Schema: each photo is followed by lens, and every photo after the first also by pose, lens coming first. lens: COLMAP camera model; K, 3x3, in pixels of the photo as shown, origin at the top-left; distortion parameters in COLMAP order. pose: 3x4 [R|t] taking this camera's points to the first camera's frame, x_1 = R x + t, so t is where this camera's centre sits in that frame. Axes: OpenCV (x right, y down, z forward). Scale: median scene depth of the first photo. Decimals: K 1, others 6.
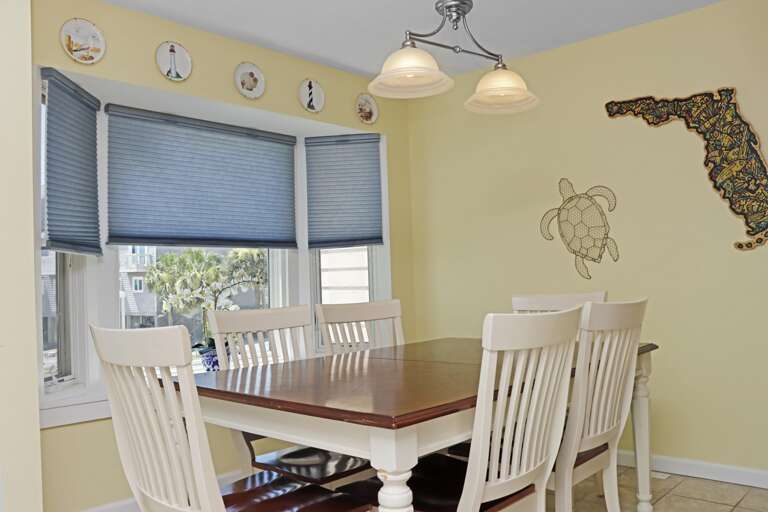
lens RADIAL K [[640.6, 0, 384.0], [0, 640.6, 256.0], [0, 0, 1]] dist [-0.187716, 0.164318]
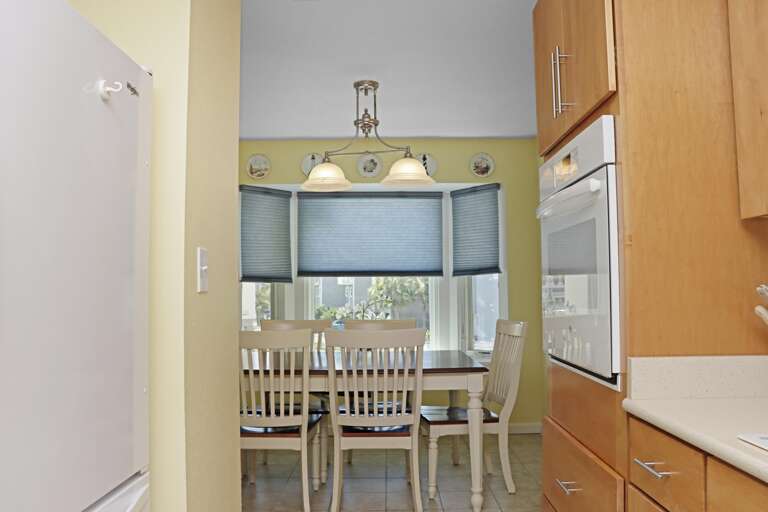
lens RADIAL K [[640.6, 0, 384.0], [0, 640.6, 256.0], [0, 0, 1]] dist [-0.187716, 0.164318]
pose [[0.682718, -0.019039, -0.730434, 0.809078], [0.016593, 0.999807, -0.010551, -0.045053], [0.730494, -0.004917, 0.682902, -0.003221]]
